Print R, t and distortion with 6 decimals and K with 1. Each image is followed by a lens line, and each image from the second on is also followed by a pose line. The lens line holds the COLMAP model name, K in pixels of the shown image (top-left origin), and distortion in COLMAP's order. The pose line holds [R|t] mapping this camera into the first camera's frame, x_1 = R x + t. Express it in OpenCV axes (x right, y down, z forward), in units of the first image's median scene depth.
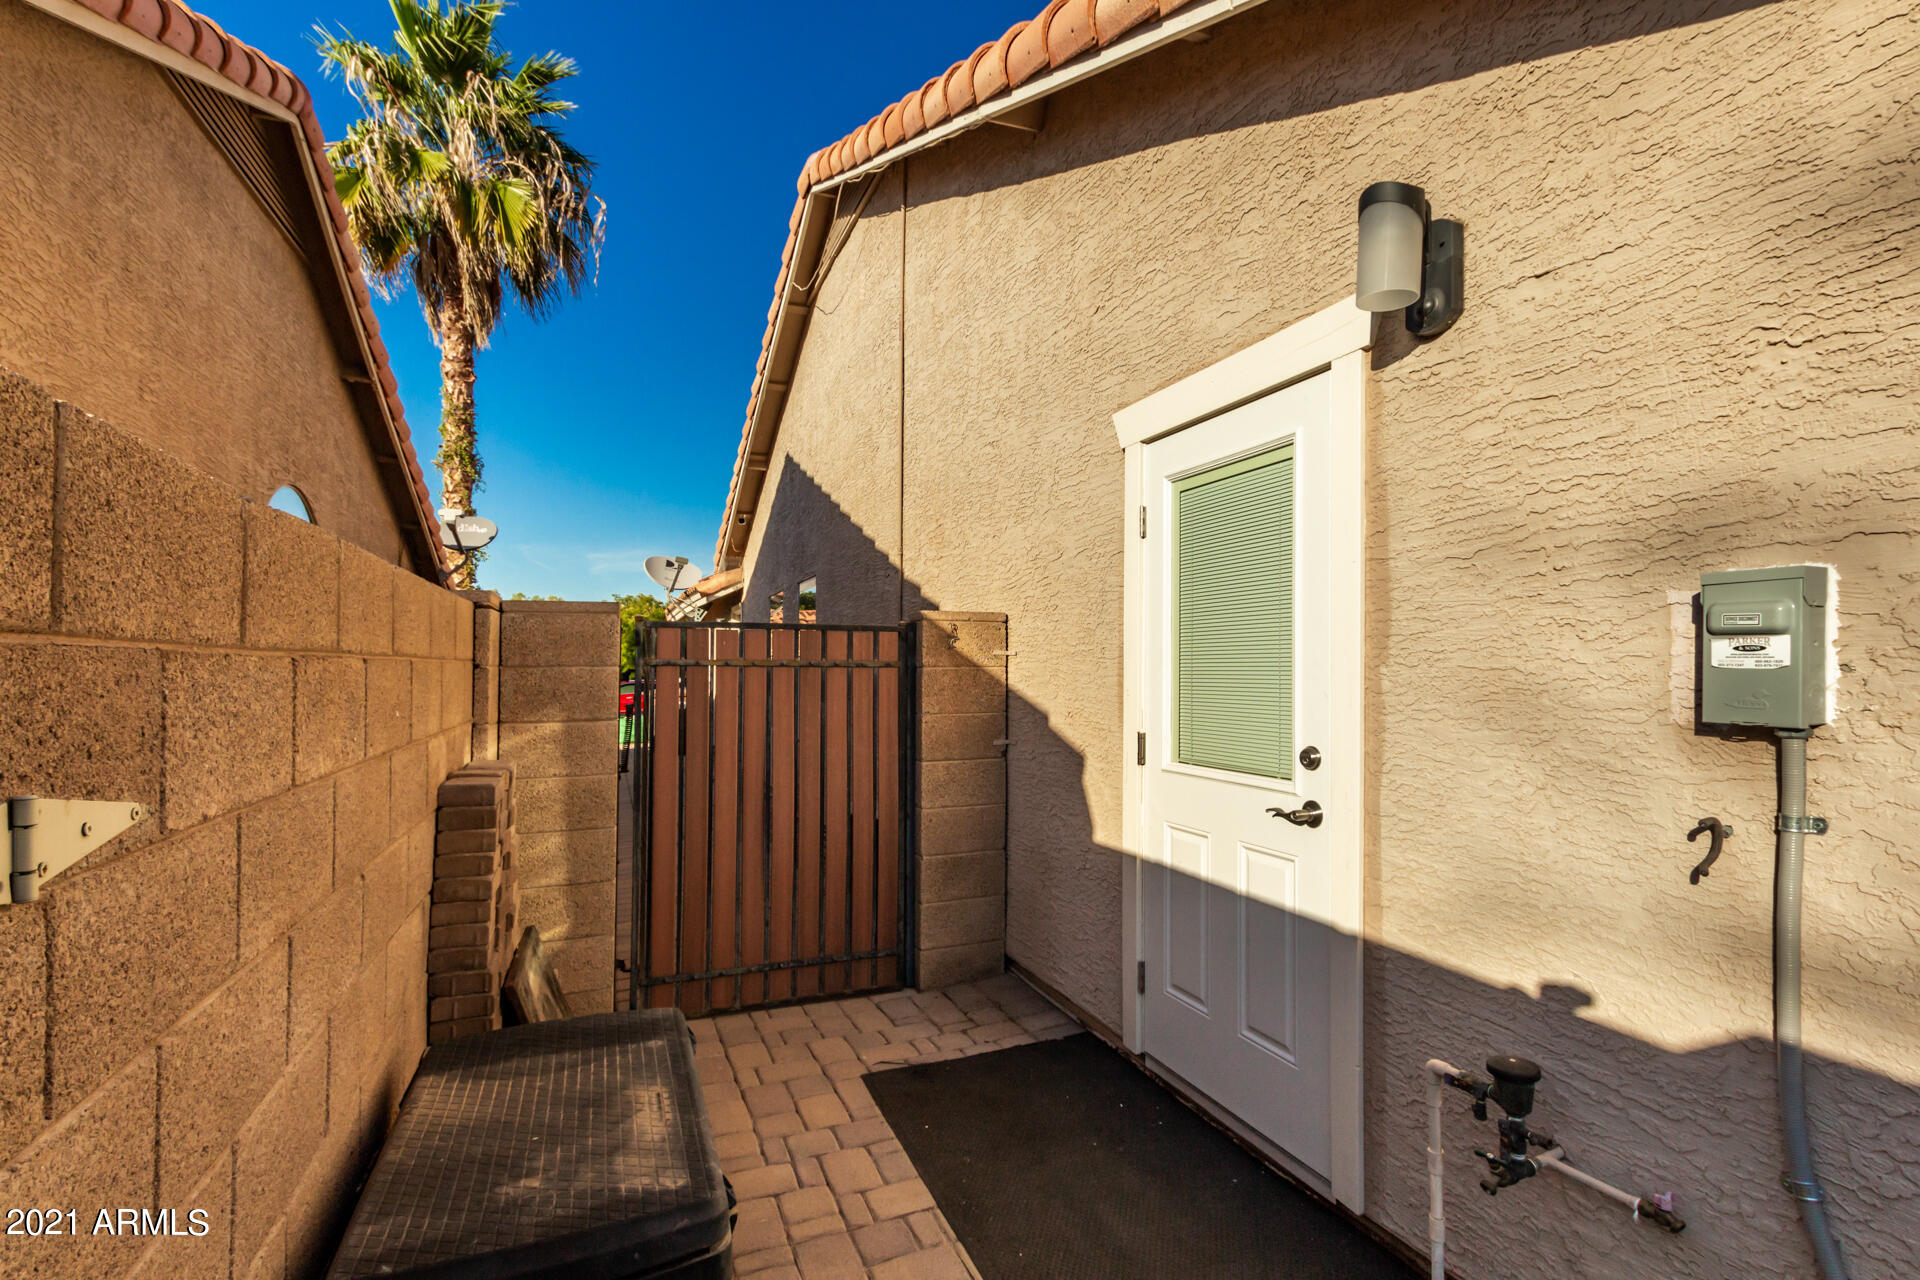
lens RADIAL K [[900.8, 0, 986.7], [0, 900.8, 675.7], [0, 0, 1]] dist [0.001975, 0.001033]
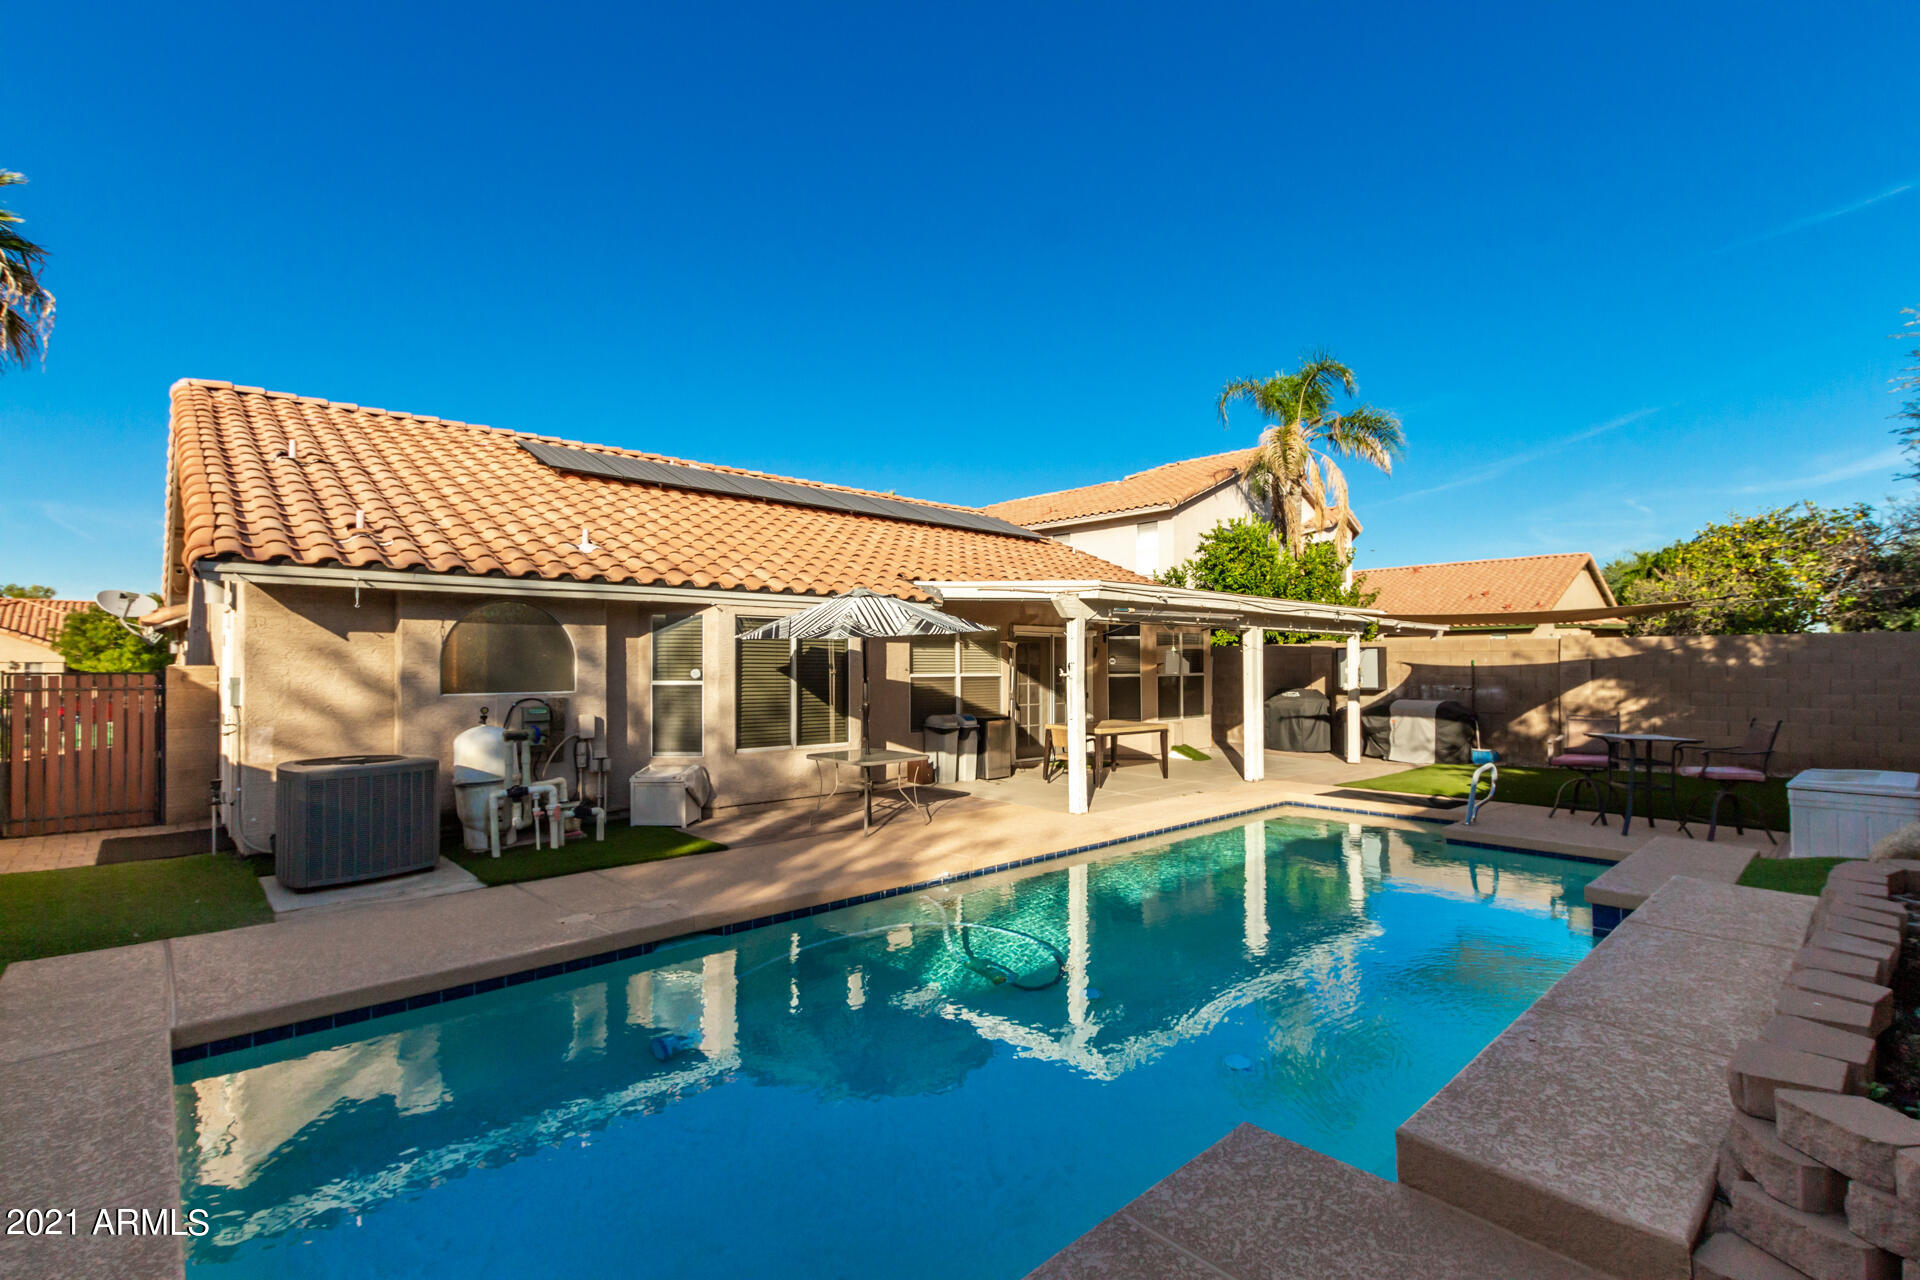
lens RADIAL K [[900.8, 0, 986.7], [0, 900.8, 675.7], [0, 0, 1]] dist [0.001975, 0.001033]
pose [[0.937625, -0.006478, 0.347587, 0.374591], [0.004409, 0.999968, 0.006743, -0.018480], [-0.347620, -0.004790, 0.937623, -0.662748]]
